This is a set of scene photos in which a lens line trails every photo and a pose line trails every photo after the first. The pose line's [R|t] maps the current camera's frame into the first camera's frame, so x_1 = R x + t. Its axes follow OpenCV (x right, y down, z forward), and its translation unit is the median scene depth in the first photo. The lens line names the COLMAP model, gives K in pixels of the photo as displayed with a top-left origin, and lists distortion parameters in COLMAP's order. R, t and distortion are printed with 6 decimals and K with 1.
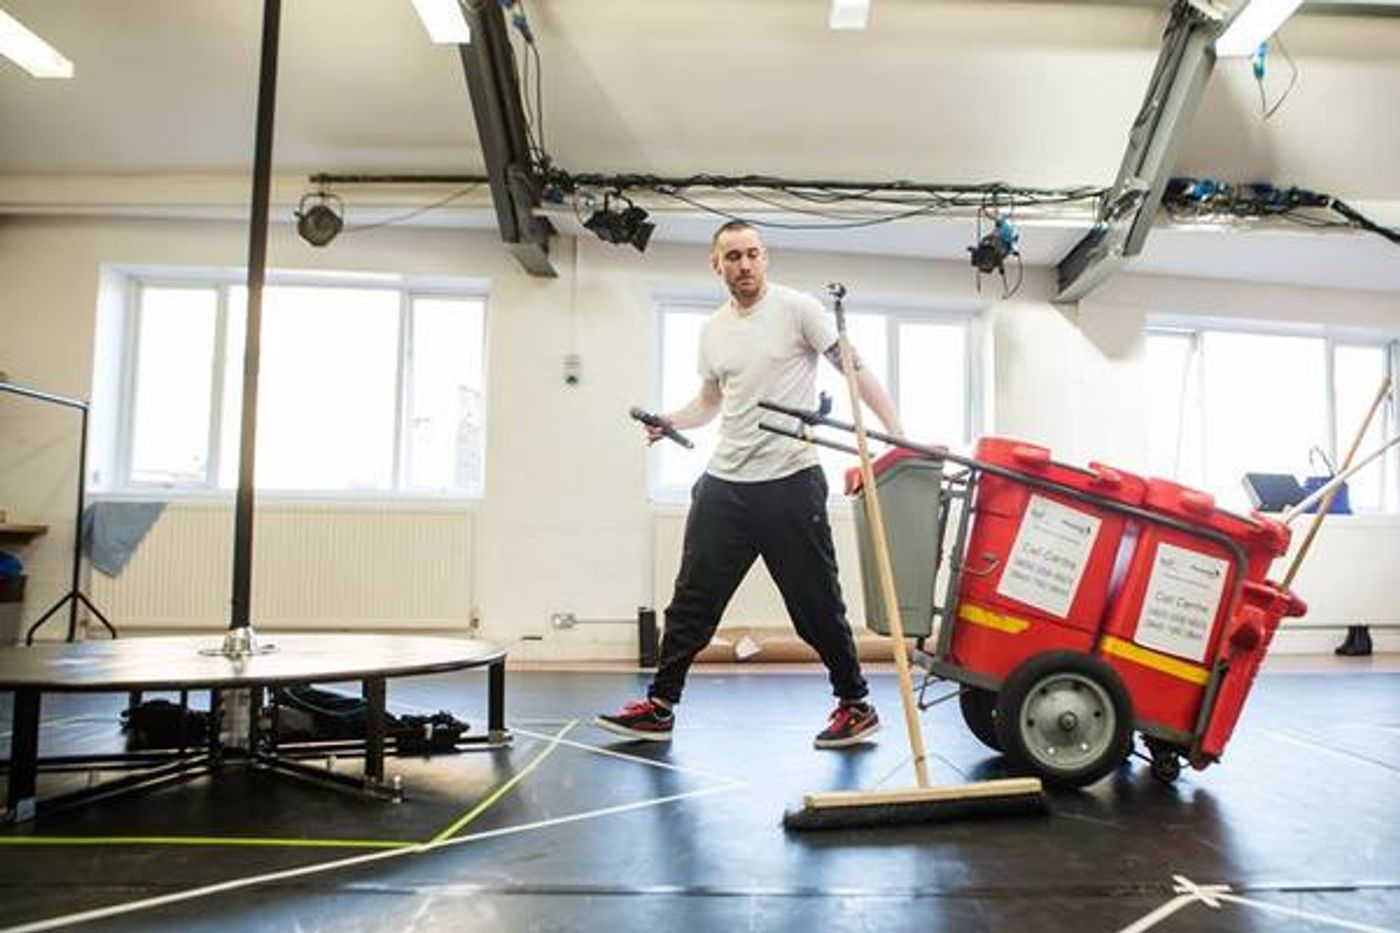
lens RADIAL K [[1069.1, 0, 783.8], [0, 1069.1, 467.2], [0, 0, 1]] dist [-0.112714, 0.096065]
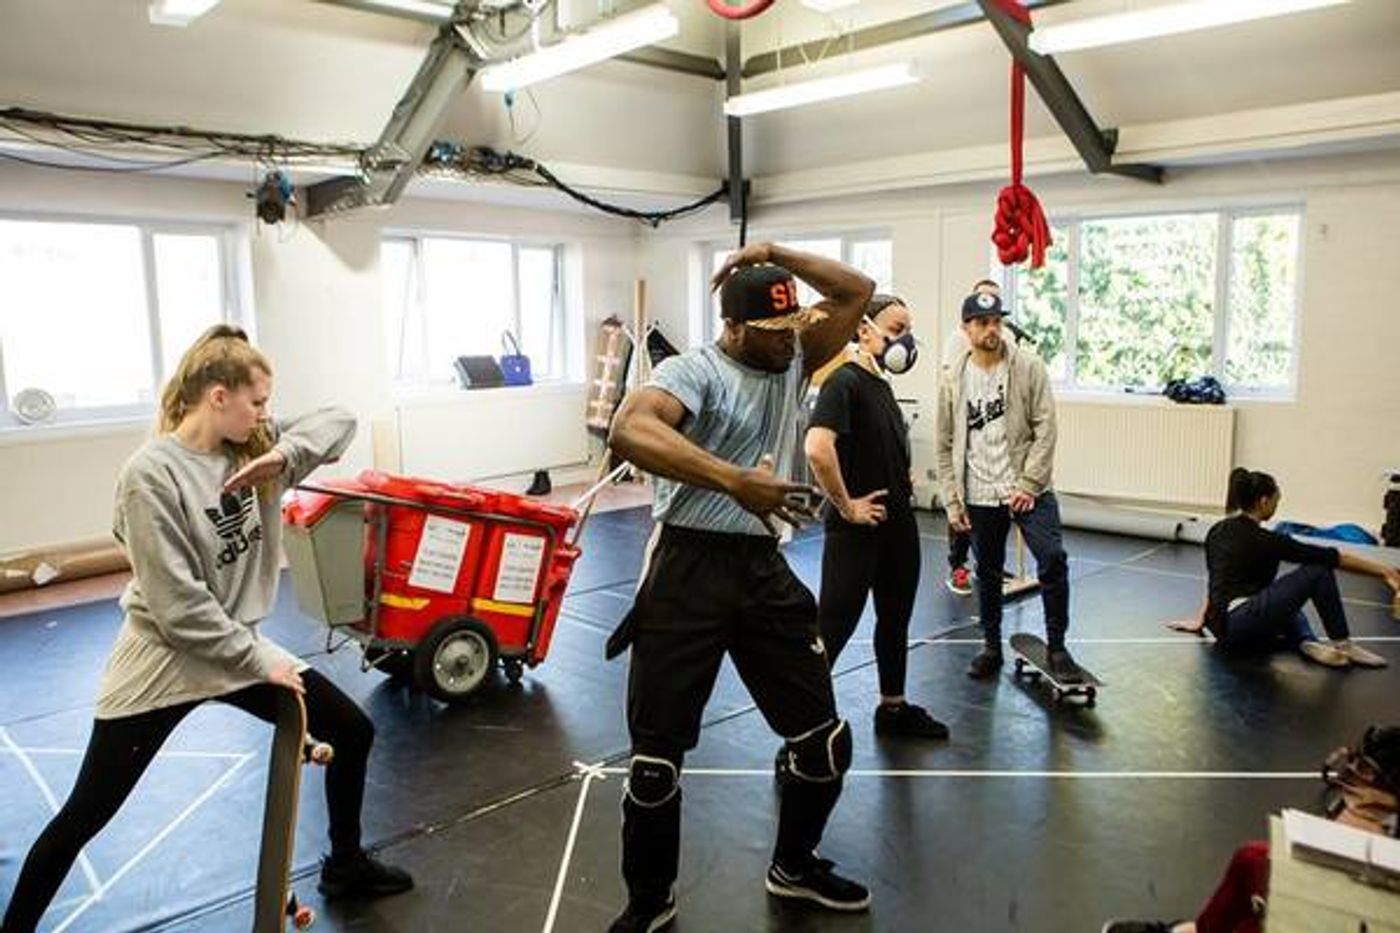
lens RADIAL K [[1030.2, 0, 700.0], [0, 1030.2, 466.5], [0, 0, 1]] dist [-0.111735, 0.087869]
pose [[0.751836, -0.114177, 0.649389, -0.184481], [-0.029716, 0.978024, 0.206363, -0.161863], [-0.658681, -0.174449, 0.731921, -0.121900]]
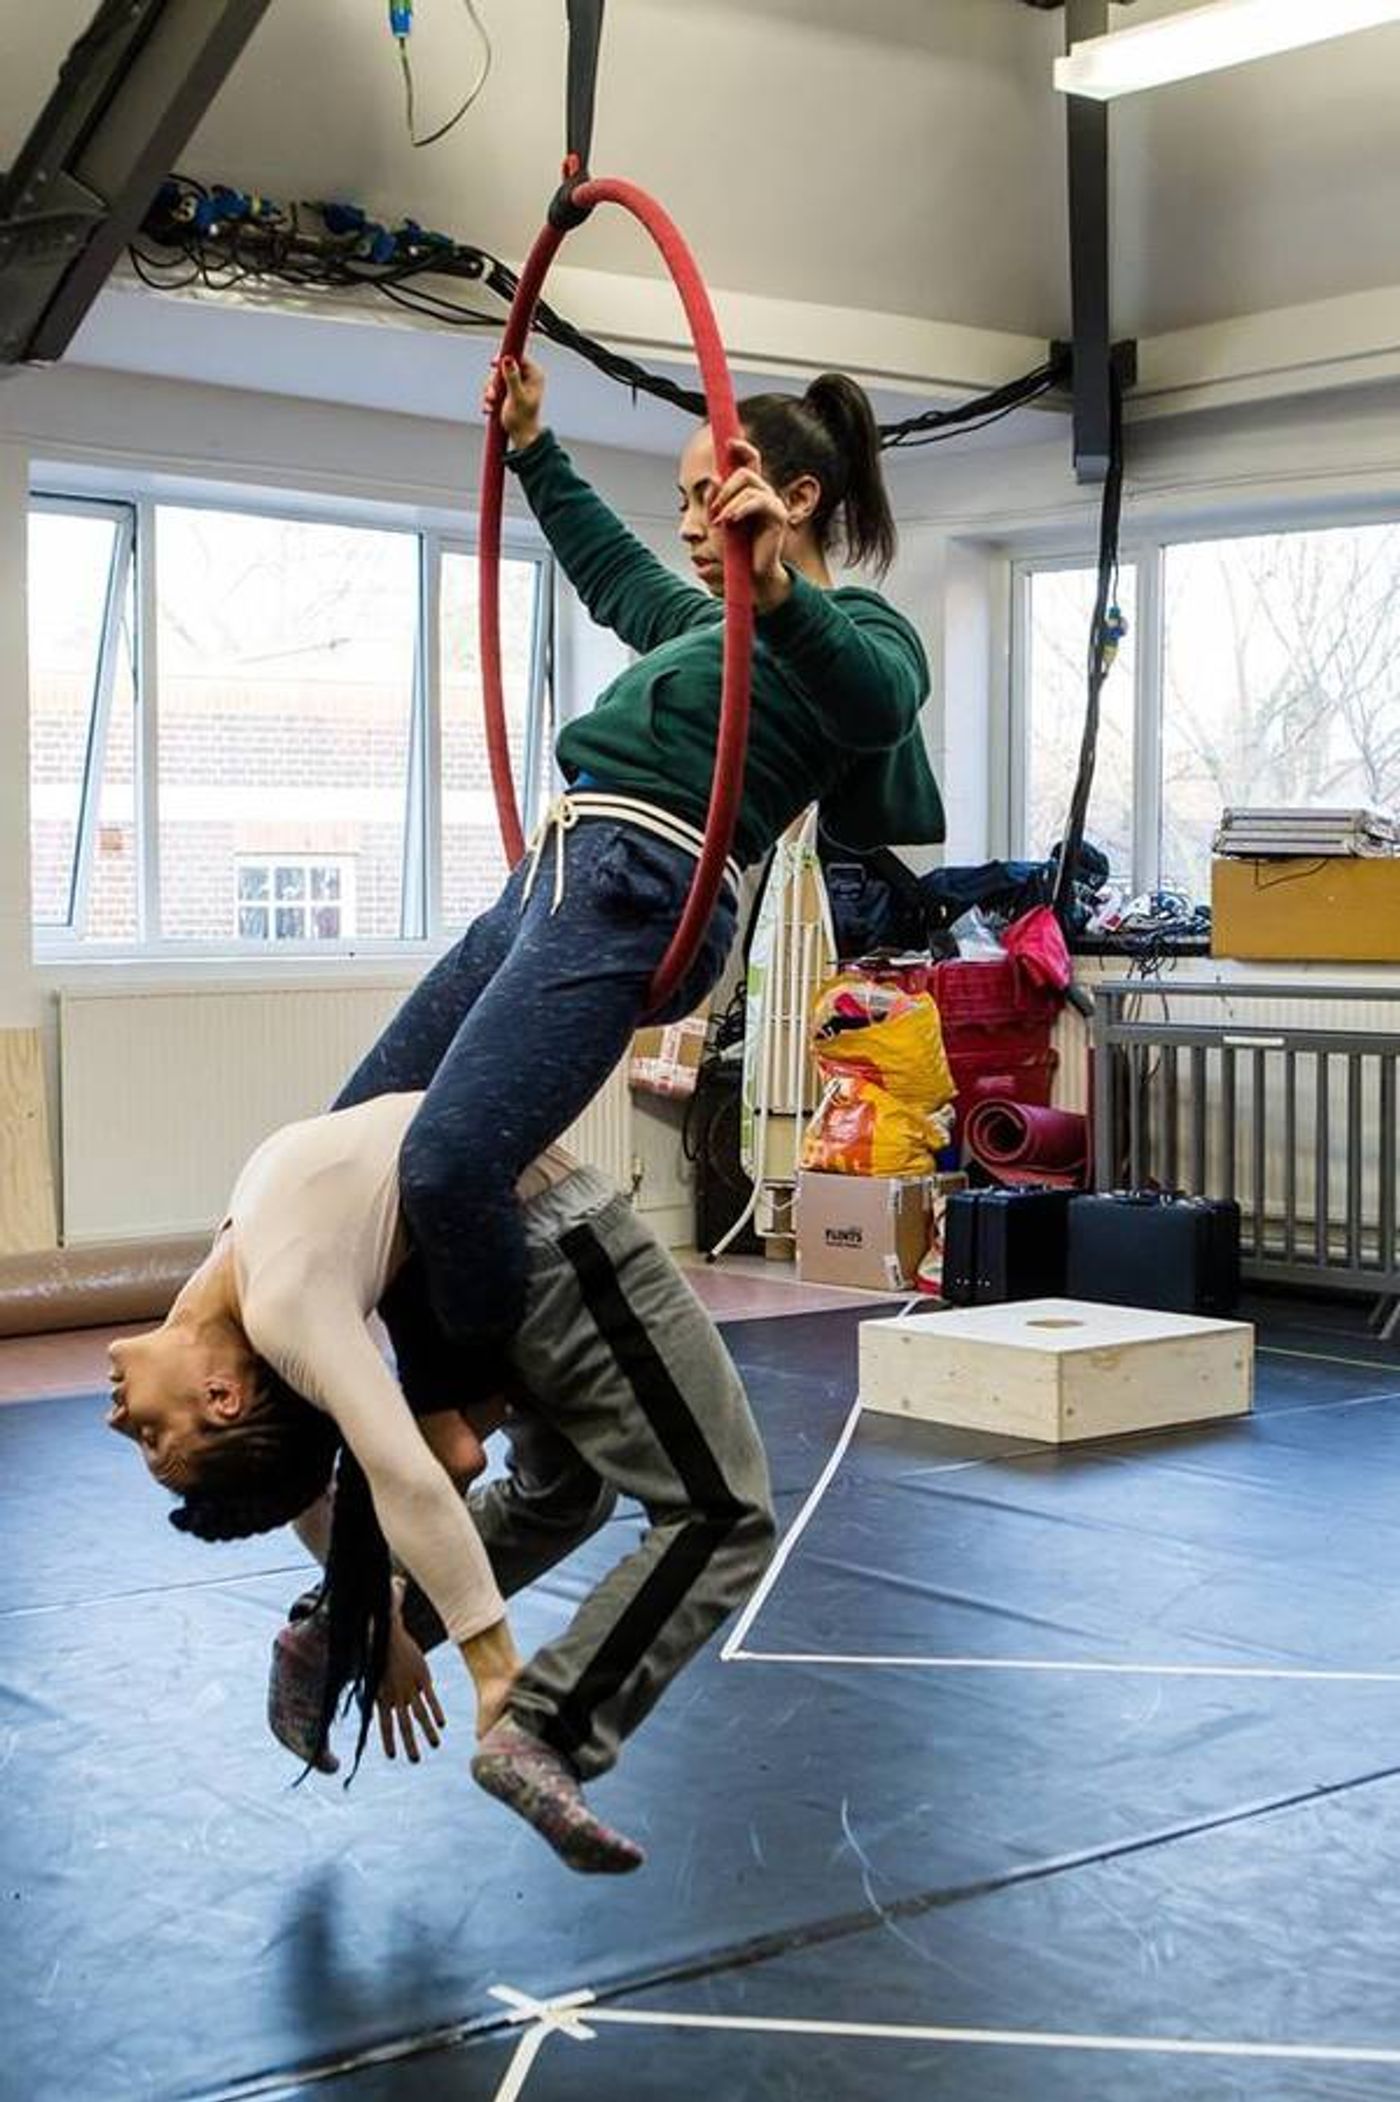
lens RADIAL K [[3001.0, 0, 730.3], [0, 3001.0, 1042.9], [0, 0, 1]] dist [-0.072199, 0.011221]
pose [[0.806082, -0.041198, 0.590368, -0.135235], [-0.037516, 0.992010, 0.120451, -0.092514], [-0.590613, -0.119241, 0.798096, -0.080467]]
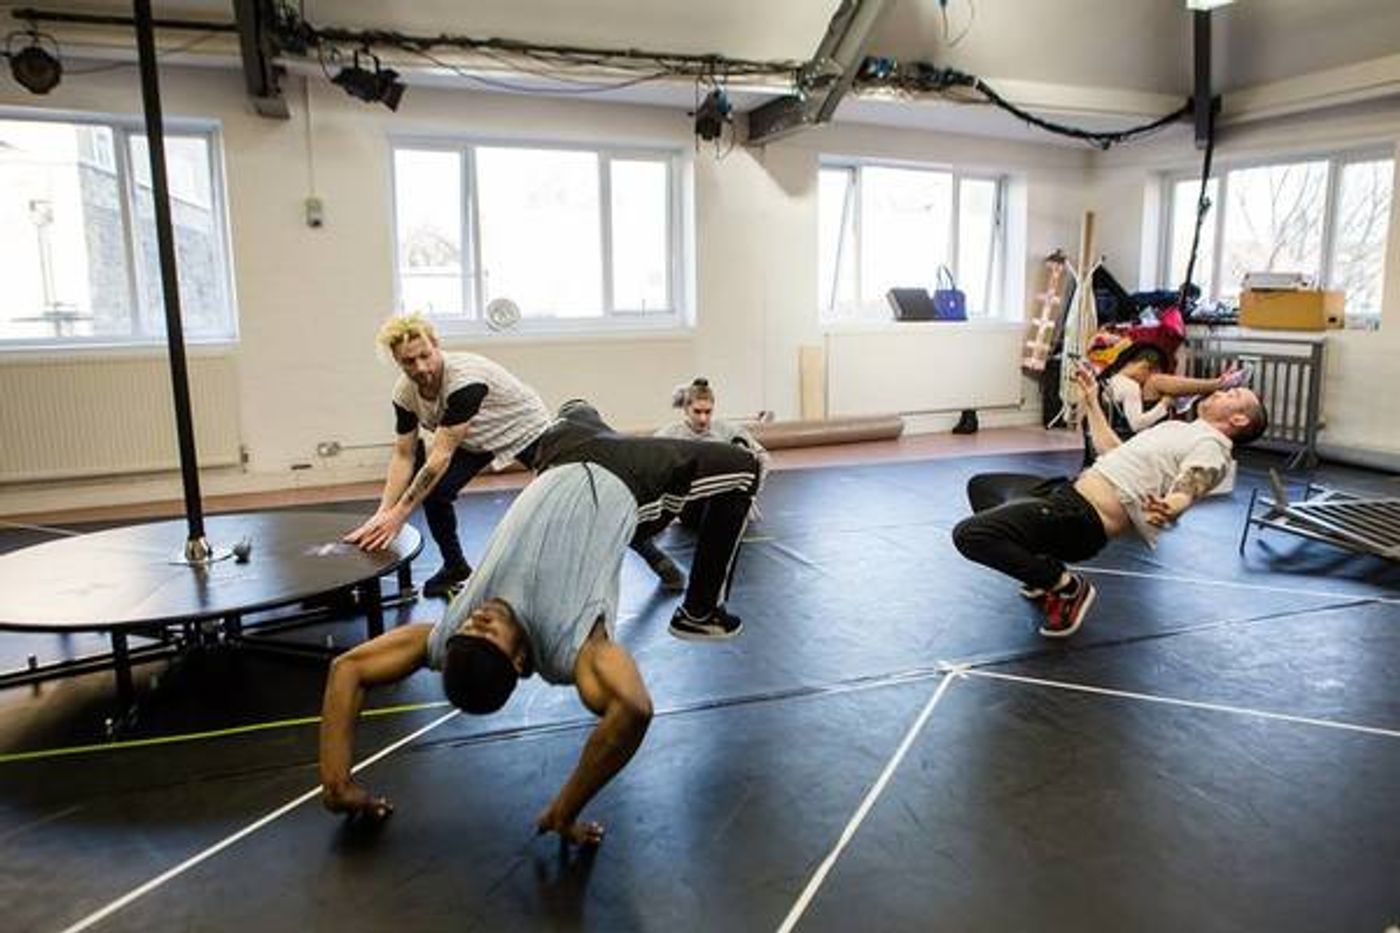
lens RADIAL K [[1039.1, 0, 748.2], [0, 1039.1, 482.6], [0, 0, 1]] dist [-0.112985, 0.089265]
pose [[0.945843, -0.073910, 0.316098, -0.145814], [-0.010961, 0.965909, 0.258648, -0.109773], [-0.324439, -0.248105, 0.912789, -0.129336]]
